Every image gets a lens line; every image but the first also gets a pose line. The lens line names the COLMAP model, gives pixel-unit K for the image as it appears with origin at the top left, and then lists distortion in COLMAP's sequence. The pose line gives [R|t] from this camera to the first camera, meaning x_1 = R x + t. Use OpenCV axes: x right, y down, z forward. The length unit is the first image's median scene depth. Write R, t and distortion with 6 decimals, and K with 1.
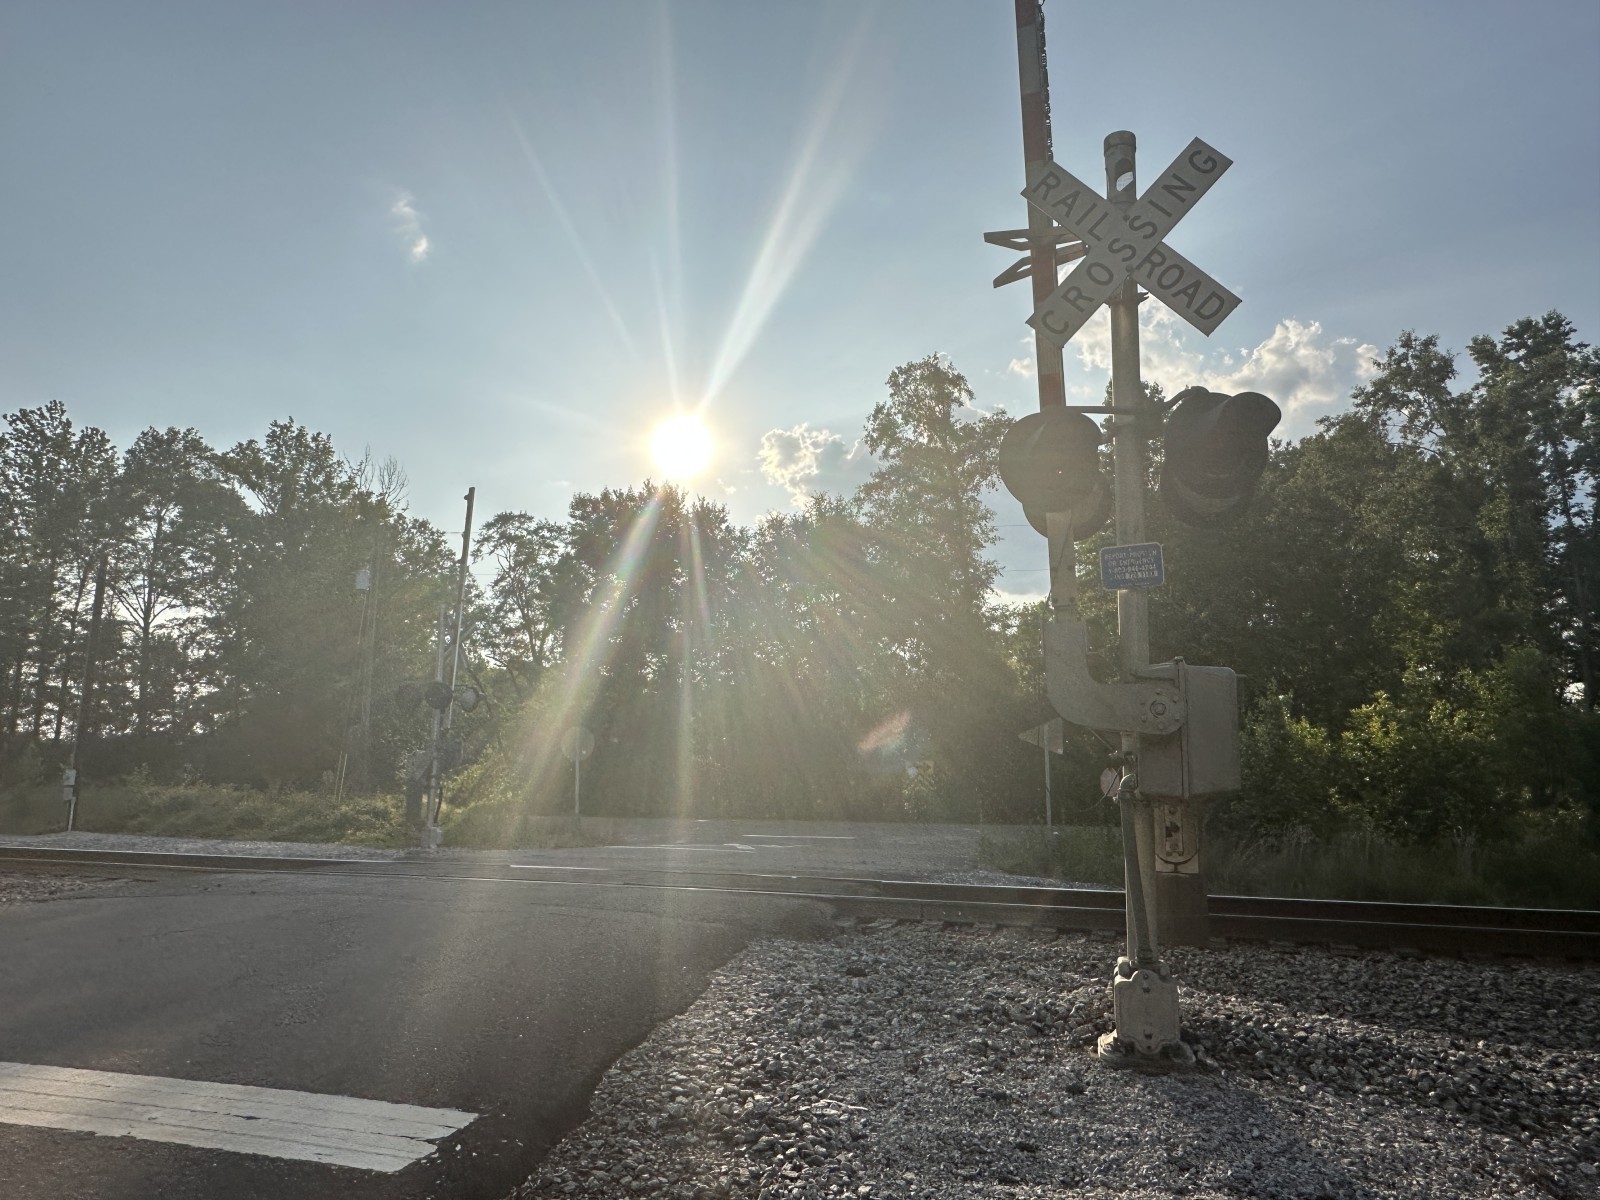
lens RADIAL K [[1020.8, 0, 797.9], [0, 1020.8, 598.5], [0, 0, 1]] dist [-0.004588, 0.003501]
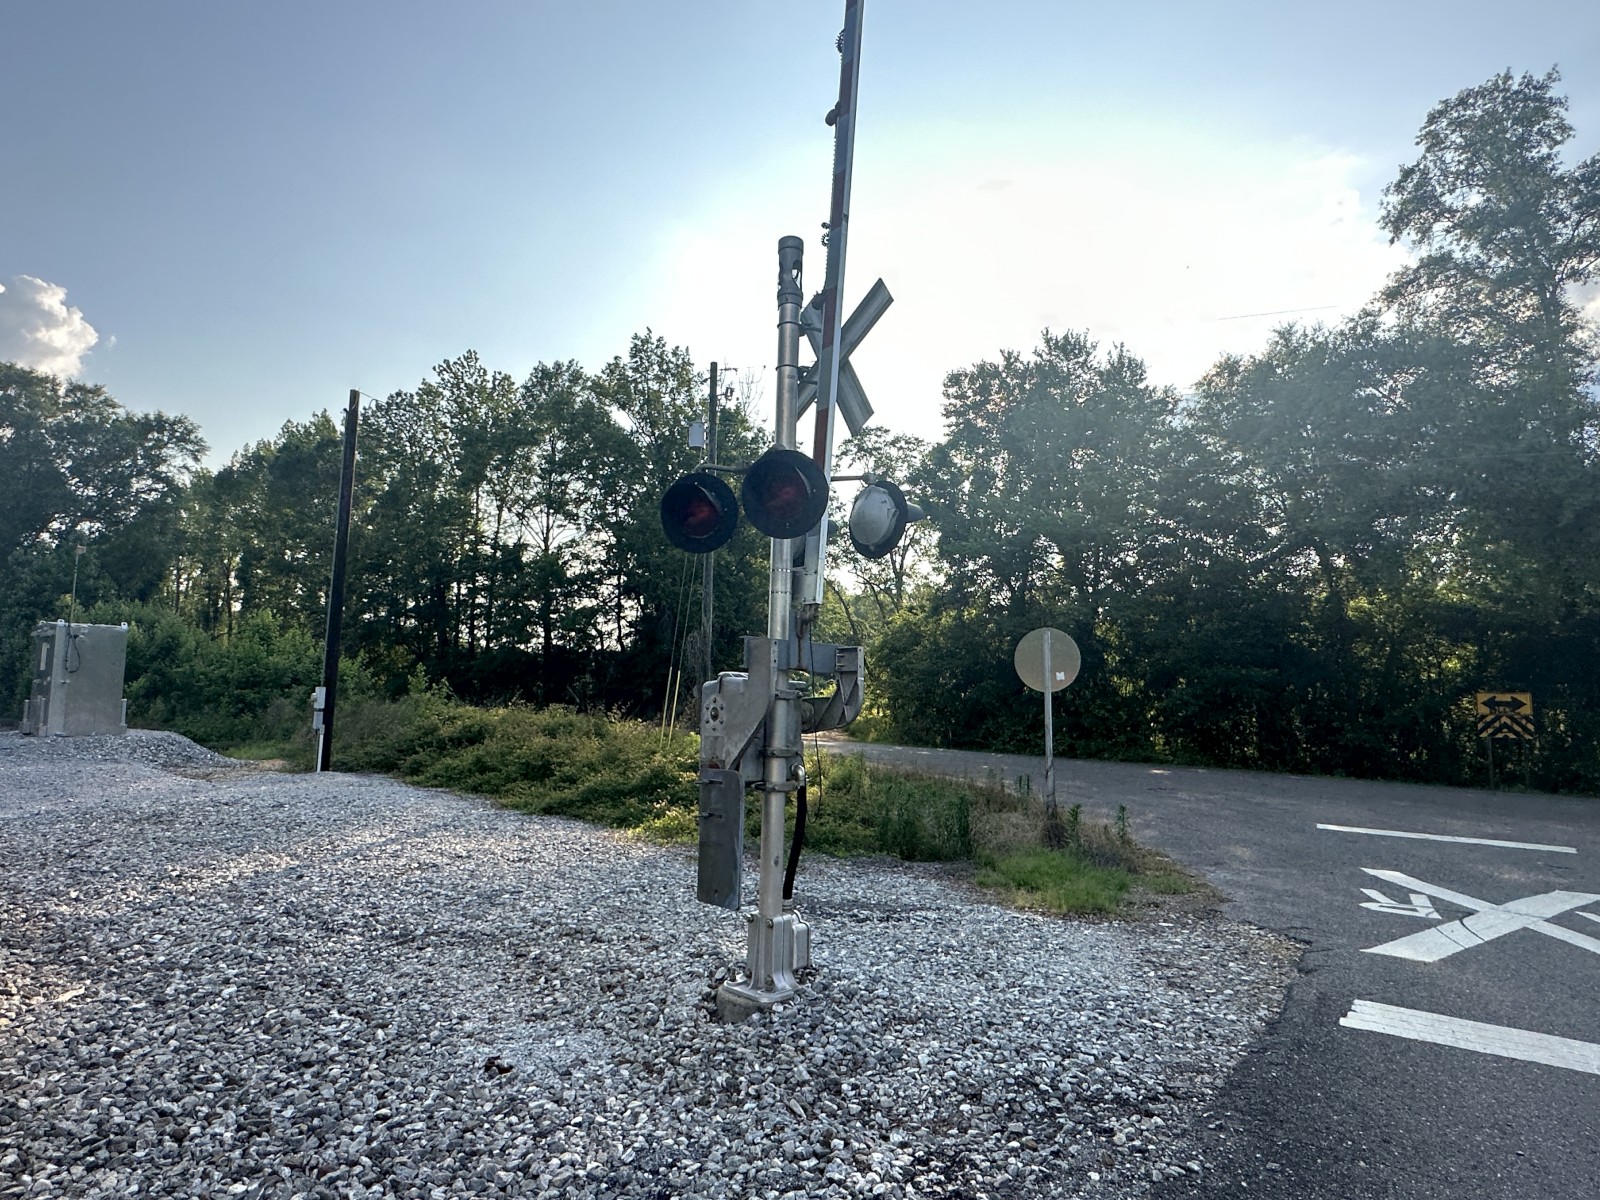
lens RADIAL K [[887.4, 0, 793.2], [0, 887.4, 607.2], [0, 0, 1]] dist [0.000784, -0.000466]
pose [[0.938892, -0.008119, -0.344116, -0.153271], [0.035221, 0.996741, 0.072579, 0.064899], [0.342405, -0.080264, 0.936118, 0.444996]]
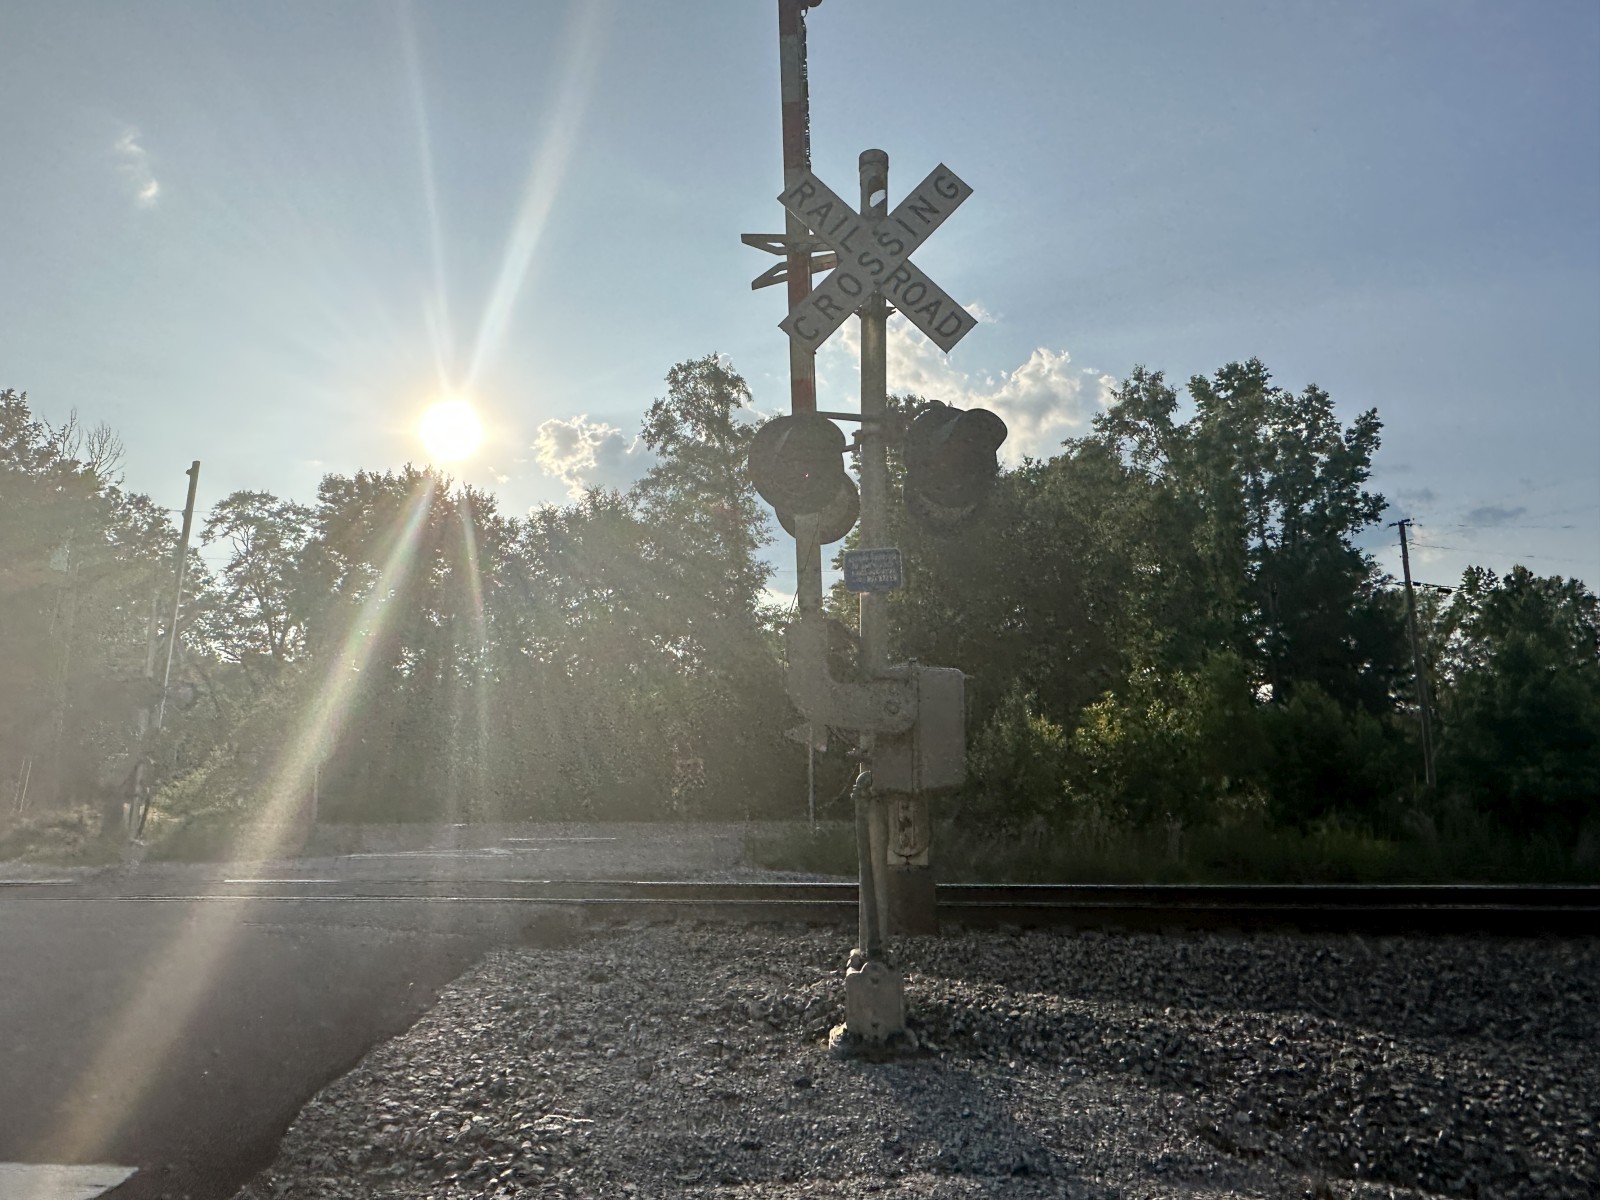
lens RADIAL K [[1020.8, 0, 805.5], [0, 1020.8, 590.5], [0, 0, 1]] dist [-0.004588, 0.003501]
pose [[0.974590, 0.025626, 0.222524, 0.005212], [-0.024300, 0.999667, -0.008695, -0.000003], [-0.222673, 0.003066, 0.974888, 0.001235]]
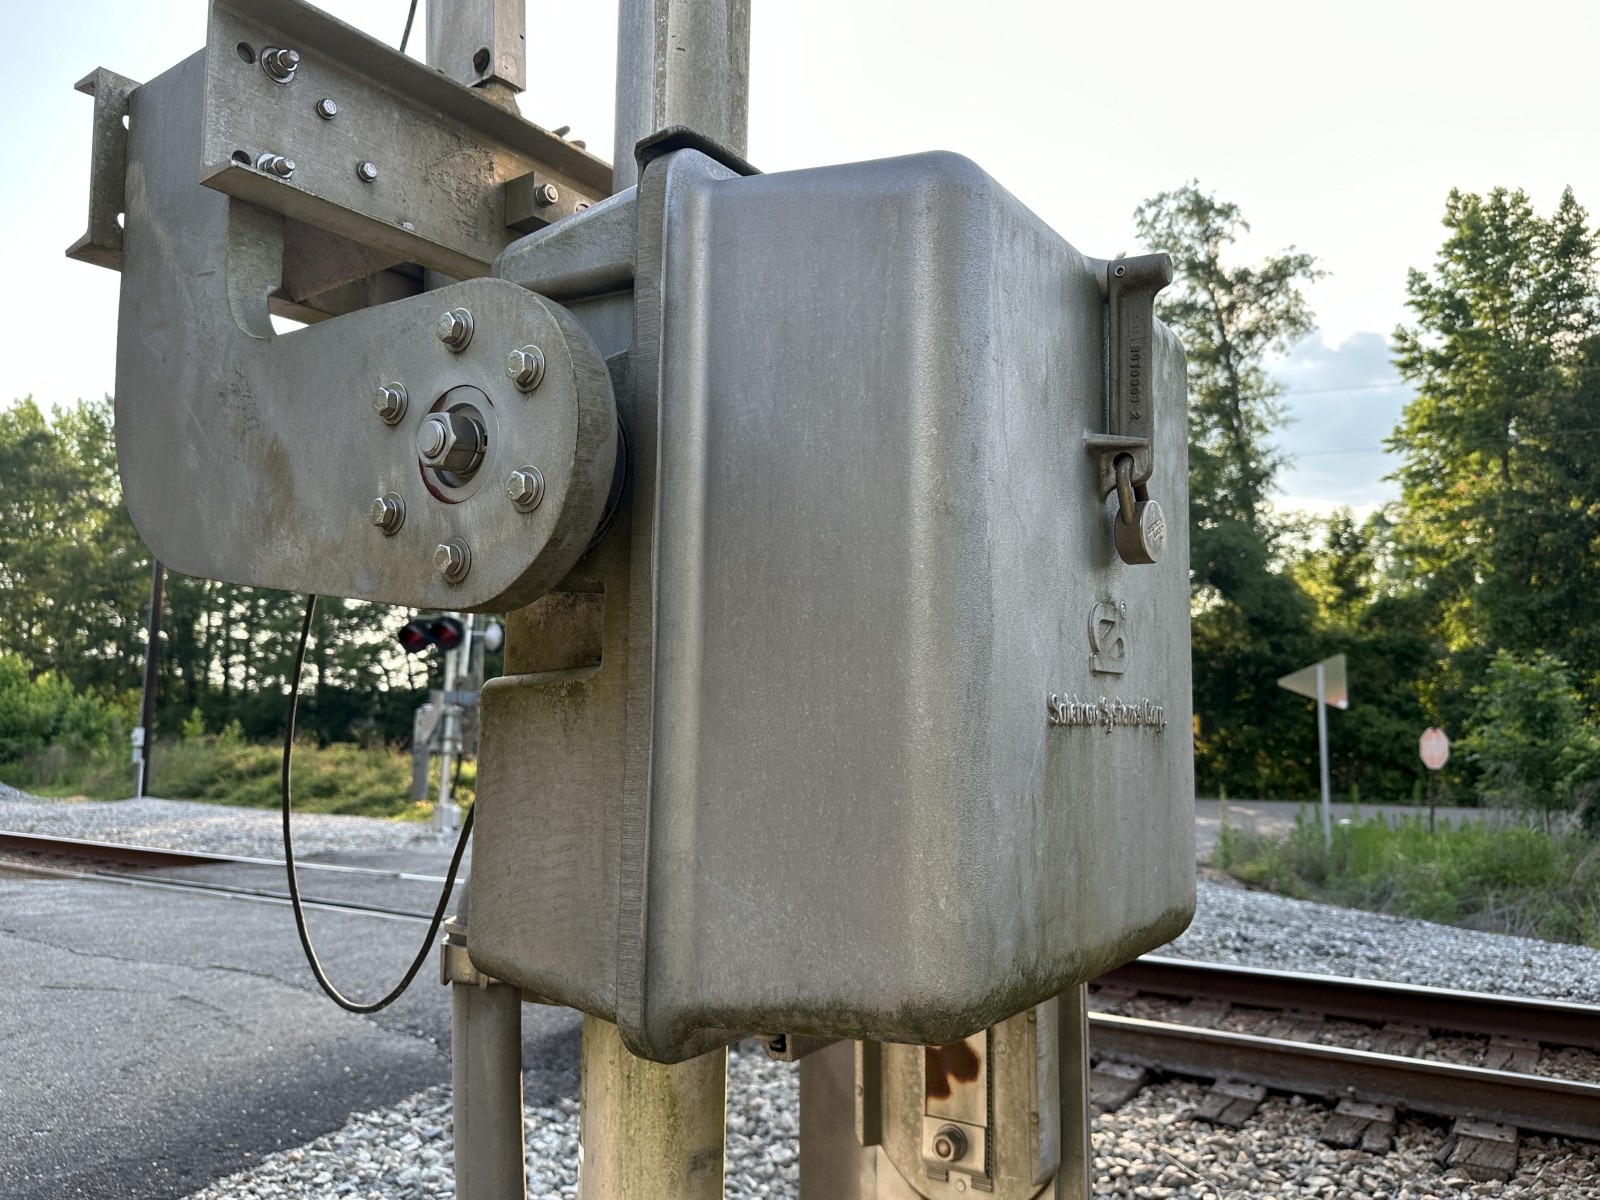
lens RADIAL K [[1171.7, 0, 810.4], [0, 1171.7, 589.3], [0, 0, 1]] dist [0.044392, -0.072604]
pose [[0.975038, -0.024789, -0.220649, 0.063963], [0.036022, 0.998244, 0.047032, 0.017853], [0.219096, -0.053806, 0.974219, 0.121129]]
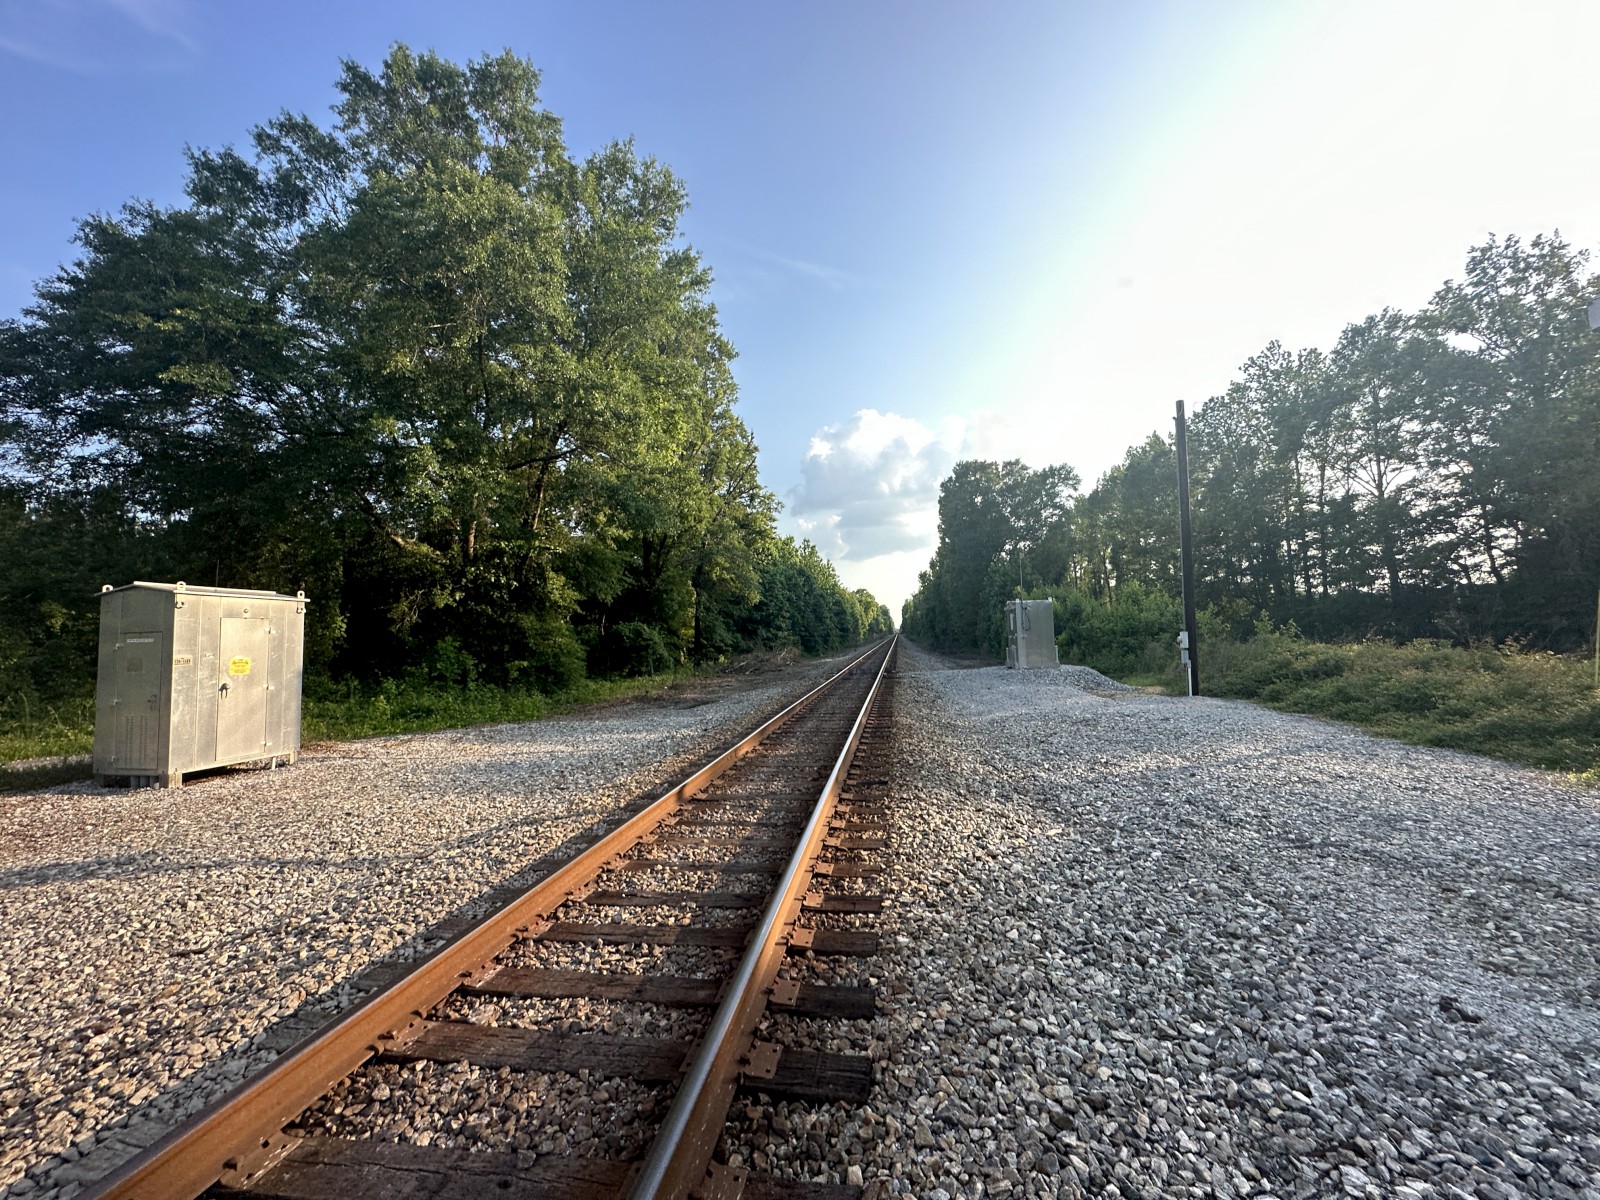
lens RADIAL K [[641.8, 0, 801.9], [0, 641.8, 603.5], [0, 0, 1]] dist [-0.002803, 0.000660]
pose [[0.201493, -0.058211, -0.977759, -0.168703], [0.197025, 0.980238, -0.017756, 0.069275], [0.959469, -0.189065, 0.208980, 0.452721]]
